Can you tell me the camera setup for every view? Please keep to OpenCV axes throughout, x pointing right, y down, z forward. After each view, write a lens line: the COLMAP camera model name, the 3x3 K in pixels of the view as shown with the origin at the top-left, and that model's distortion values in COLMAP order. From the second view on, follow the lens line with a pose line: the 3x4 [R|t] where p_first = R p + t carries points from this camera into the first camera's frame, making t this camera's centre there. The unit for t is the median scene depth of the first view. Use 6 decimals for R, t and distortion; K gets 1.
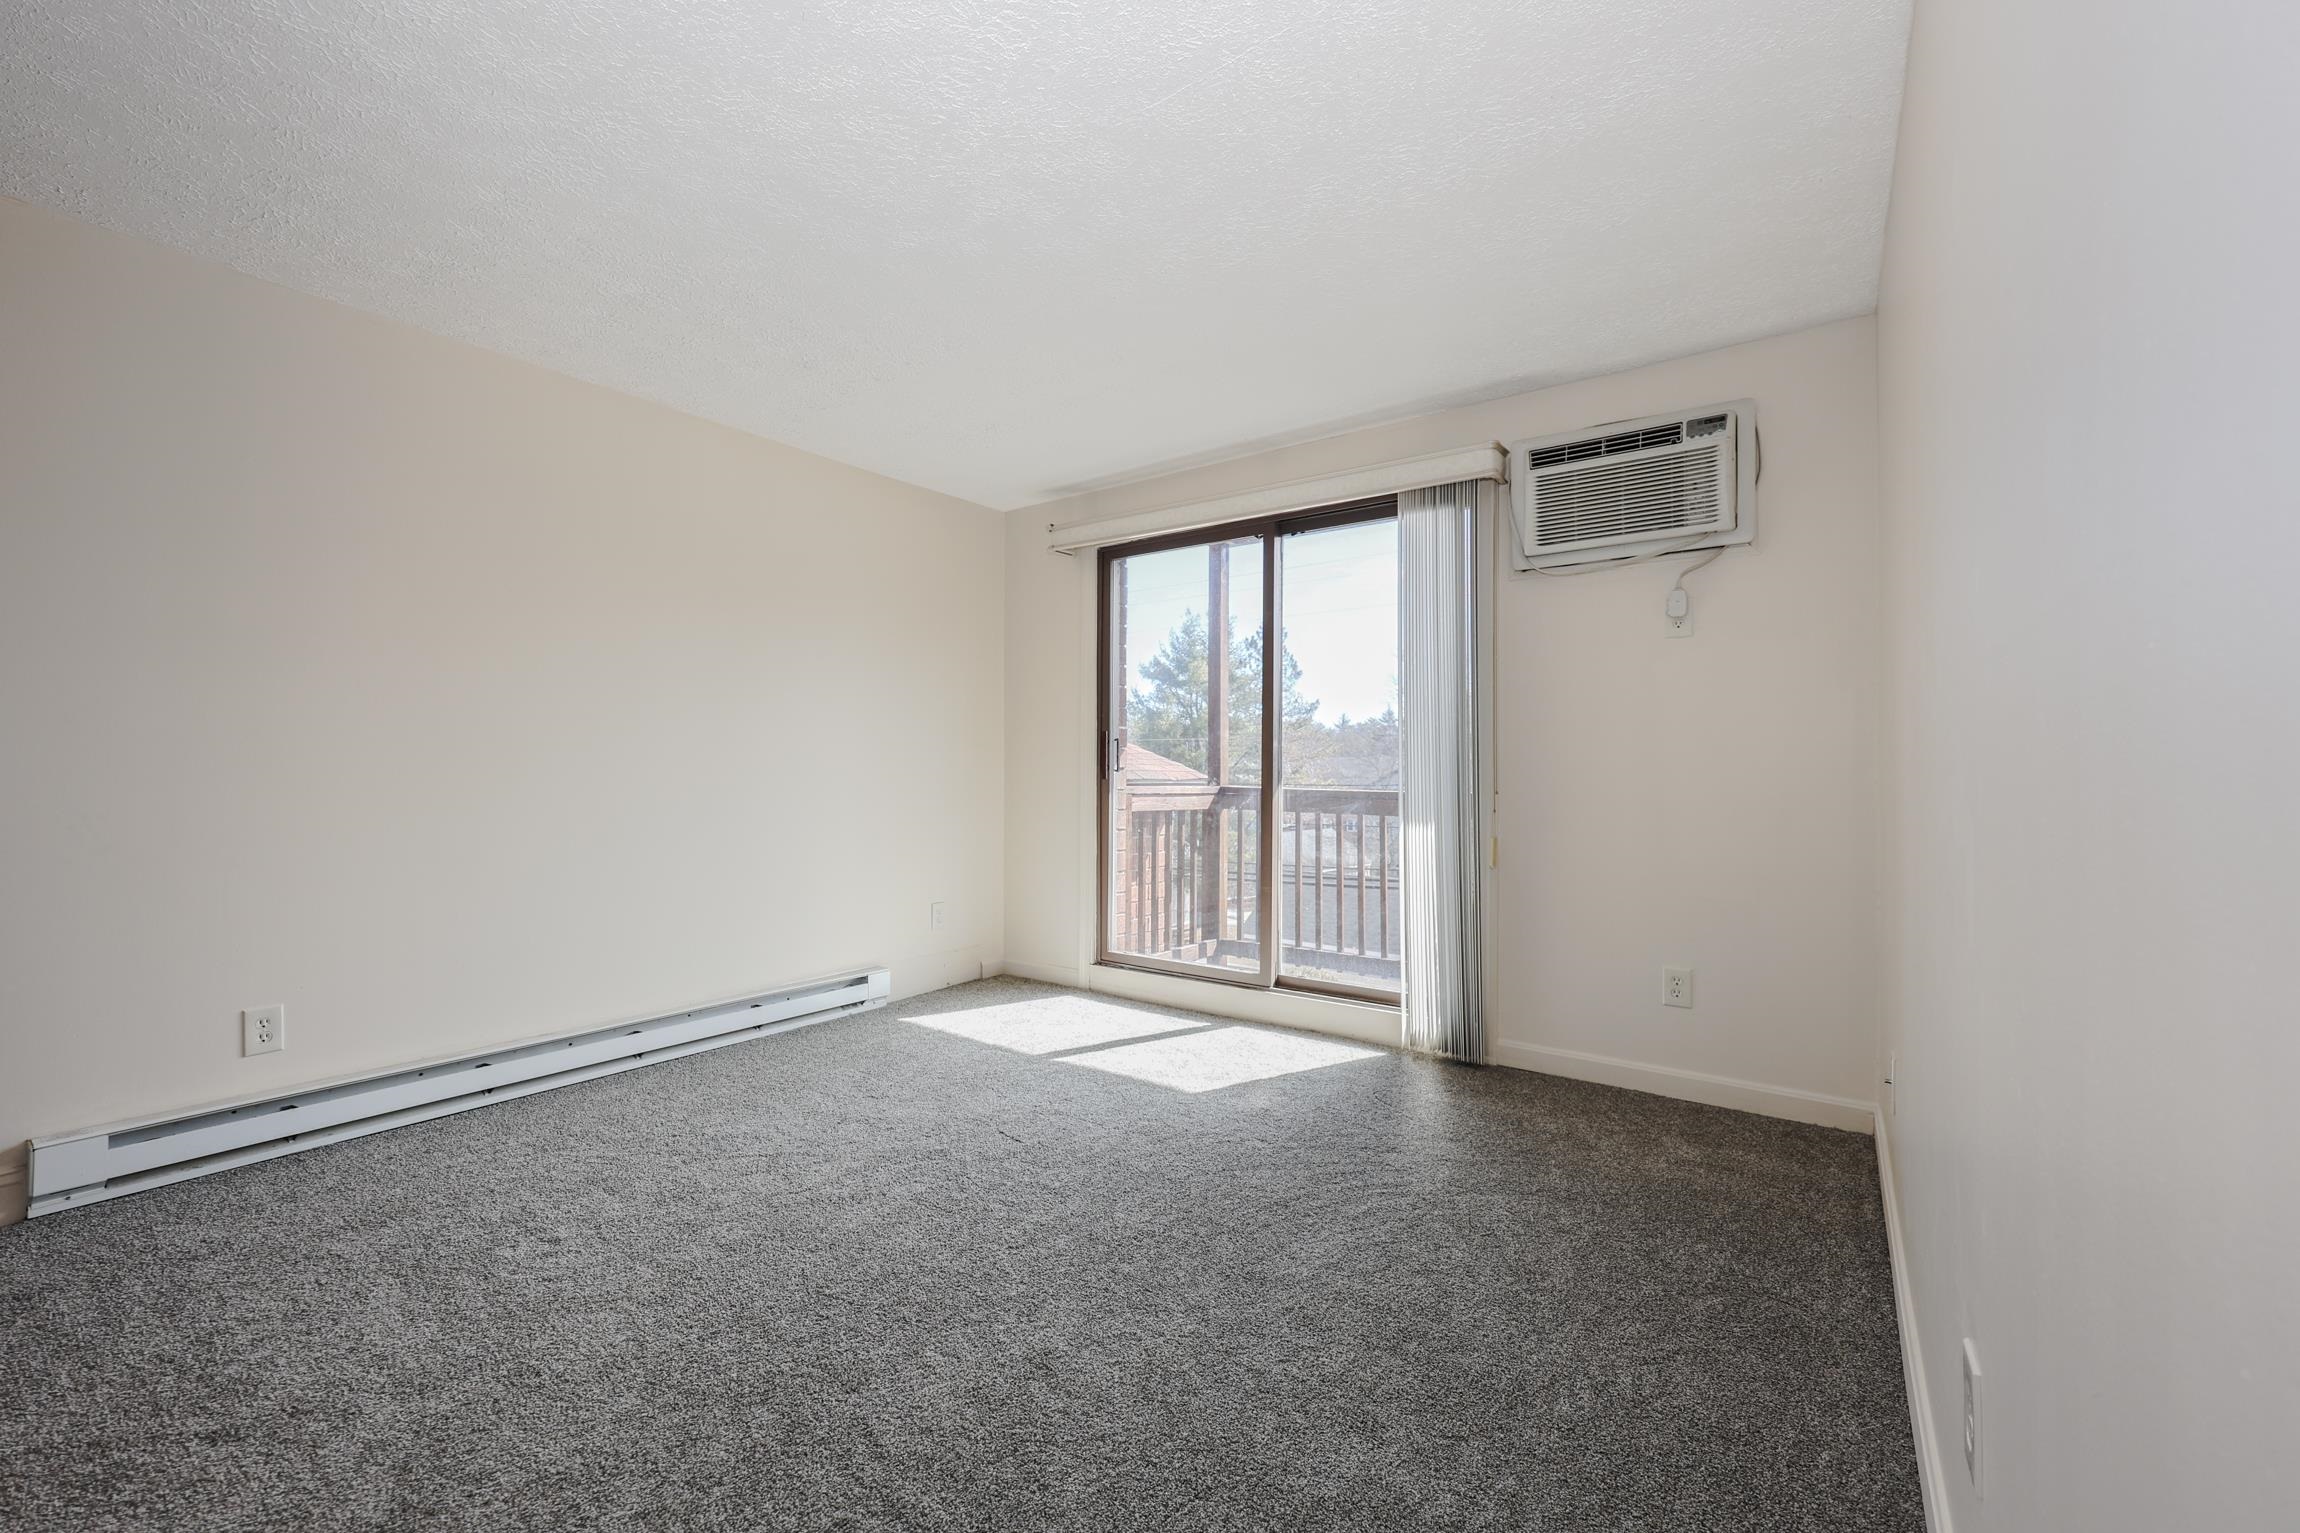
lens RADIAL K [[905.6, 0, 1176.6], [0, 905.6, 762.3], [0, 0, 1]] dist [-0.000701, -0.001896]
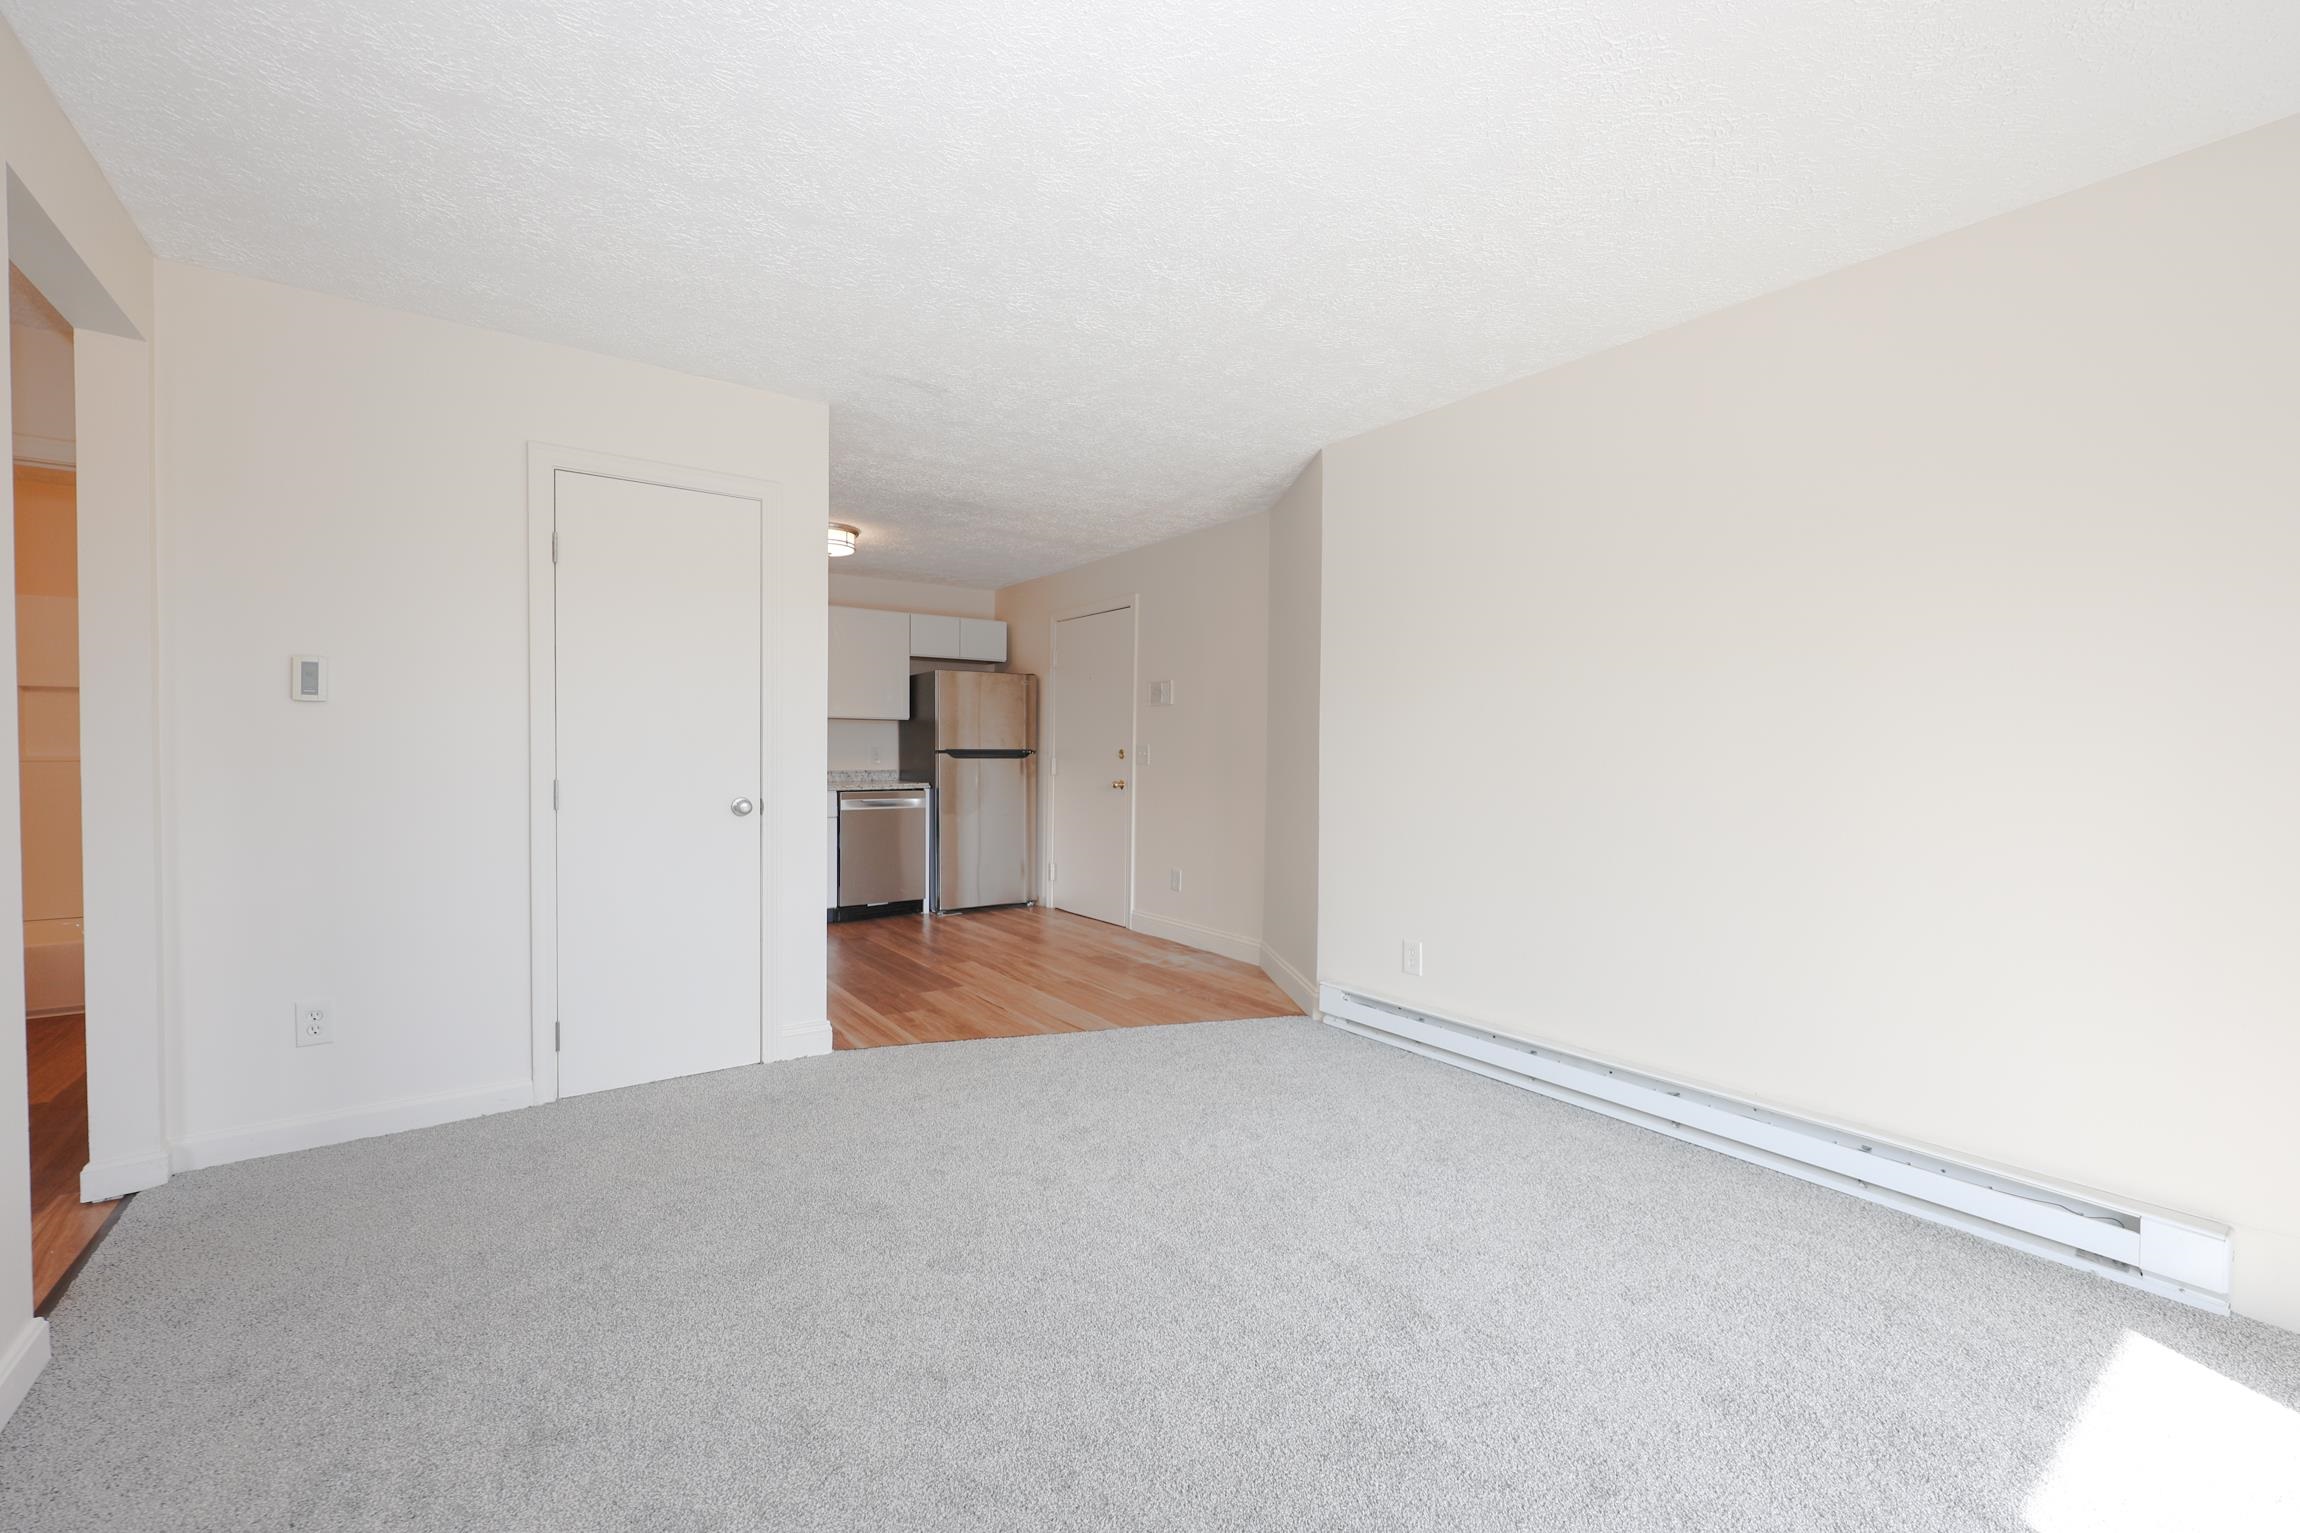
lens RADIAL K [[941.7, 0, 1145.1], [0, 941.7, 765.8], [0, 0, 1]] dist [0.013869, 0.000042]
pose [[-0.321336, 0.009230, -0.946920, 0.433263], [-0.000662, 0.999950, 0.009972, -0.016897], [0.946965, 0.003831, -0.321314, 0.909091]]
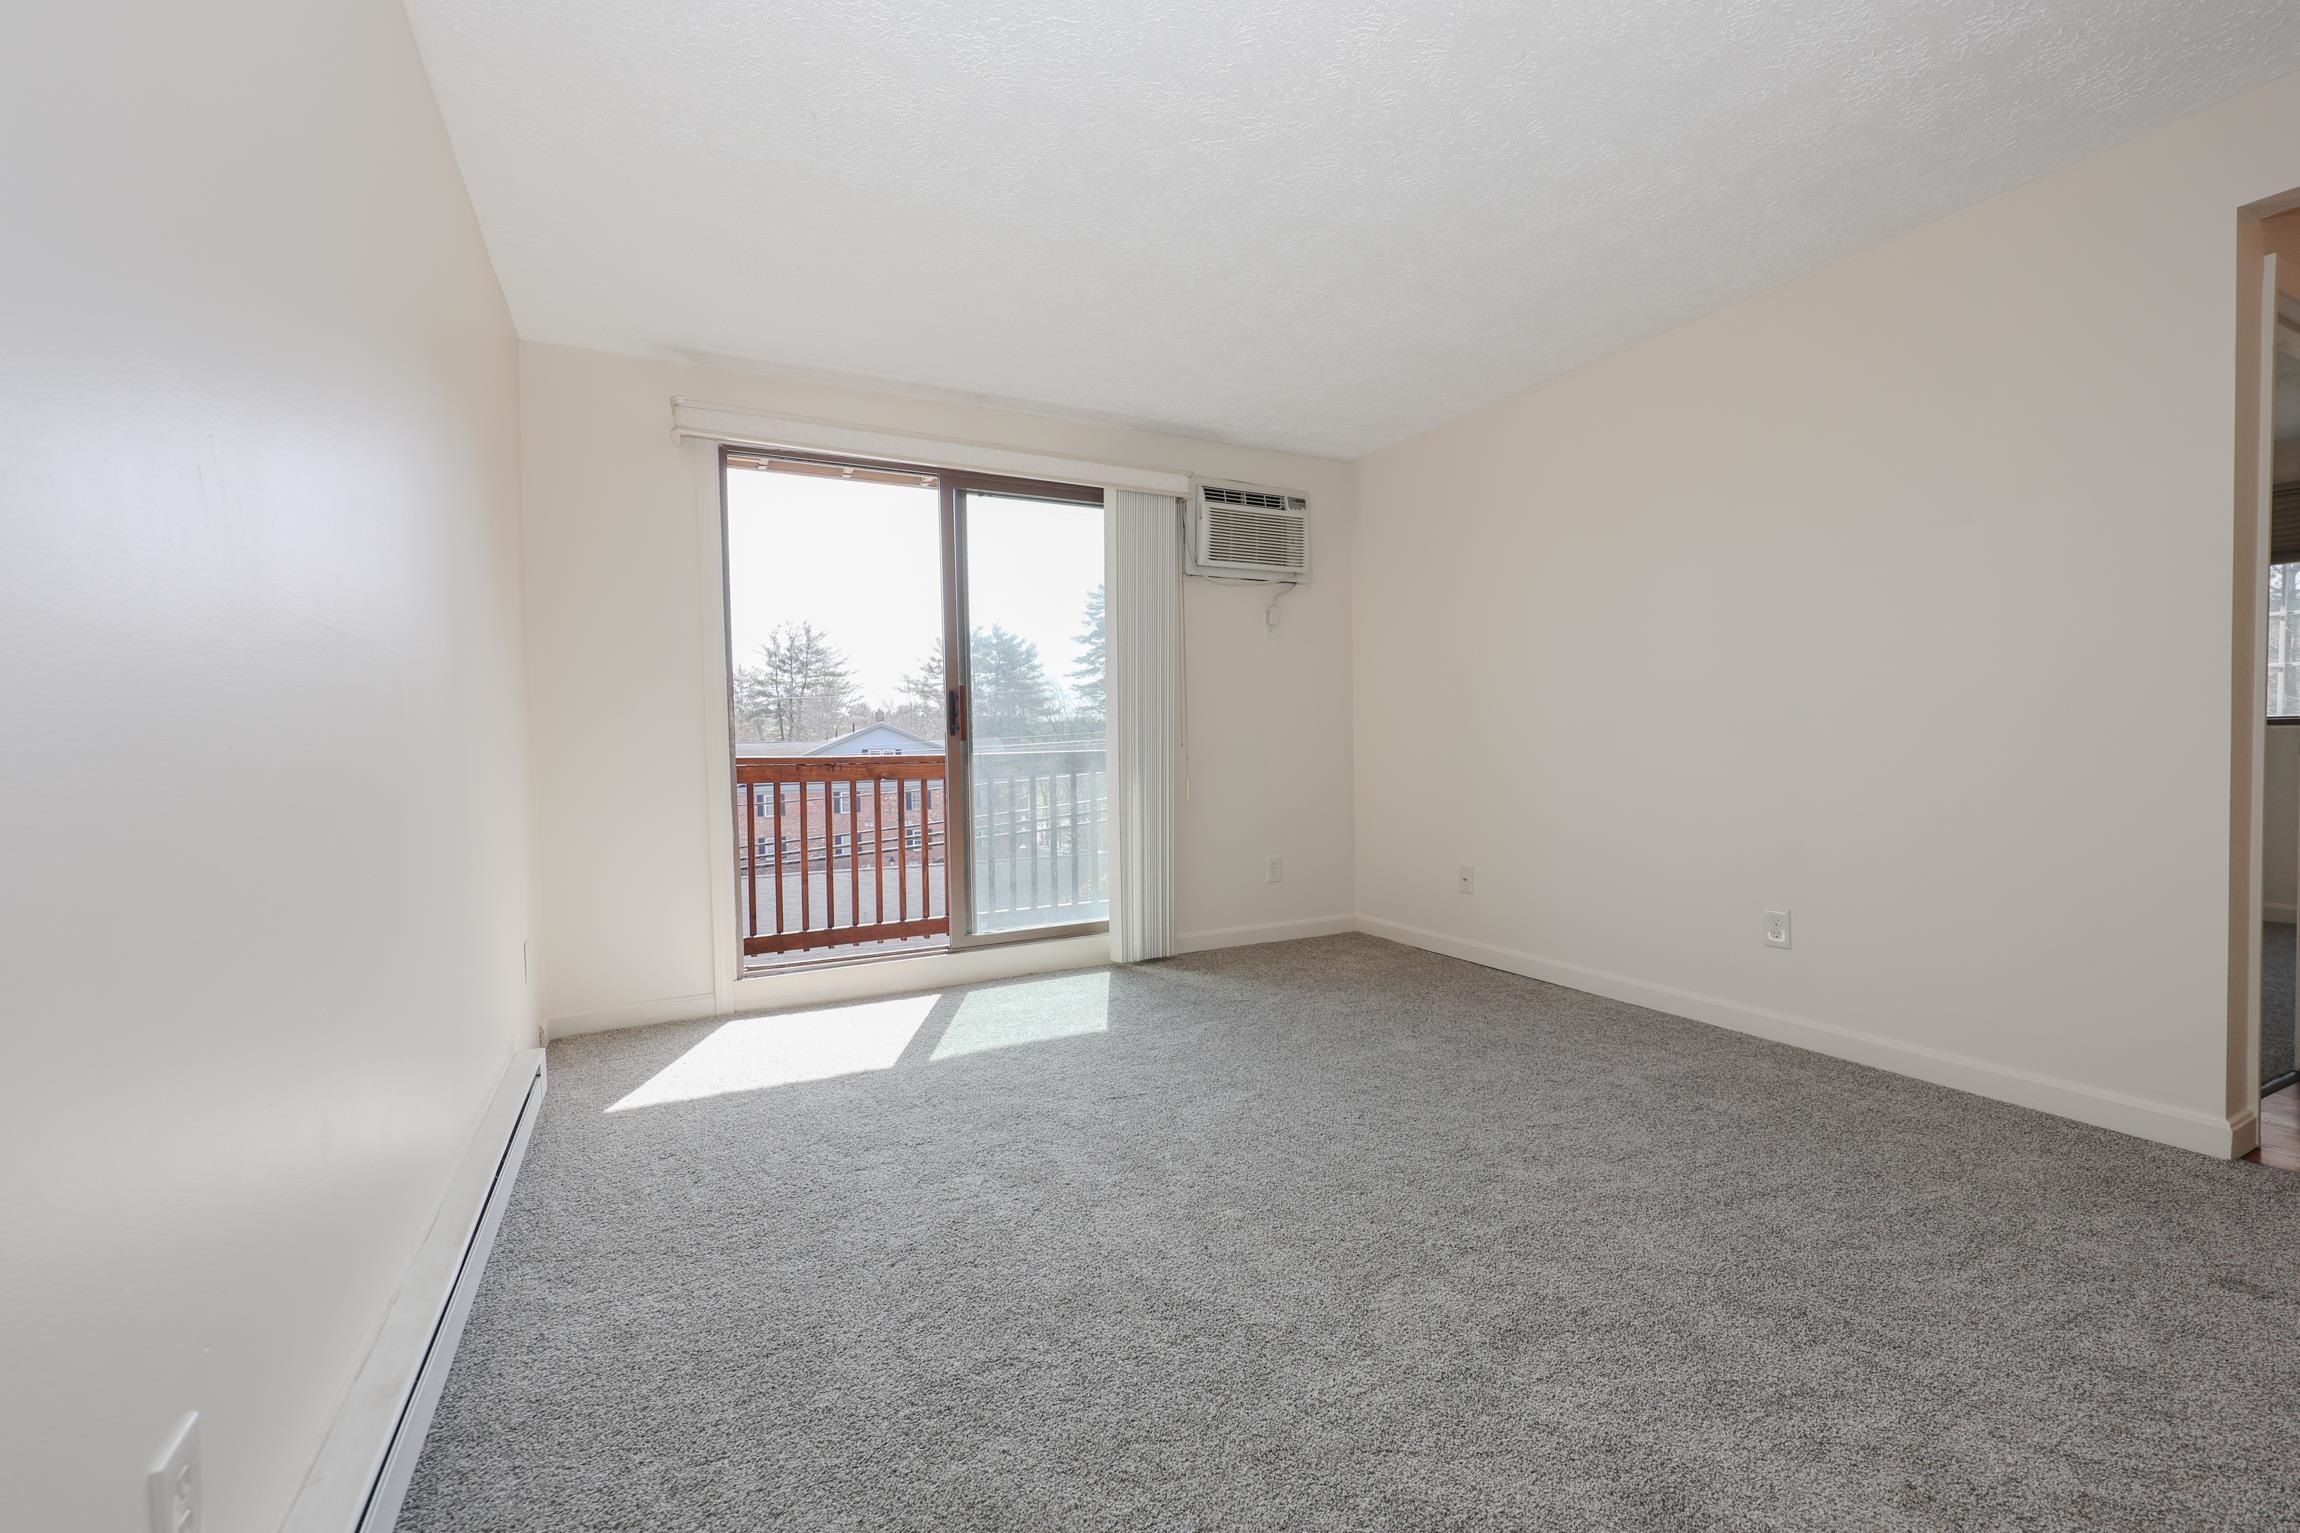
lens RADIAL K [[963.4, 0, 1153.2], [0, 963.4, 770.3], [0, 0, 1]] dist [0.002995, 0.001062]
pose [[0.466121, -0.032794, 0.884113, -0.990114], [0.008885, 0.999436, 0.032387, 0.026567], [-0.884677, -0.007241, 0.466149, 0.447525]]
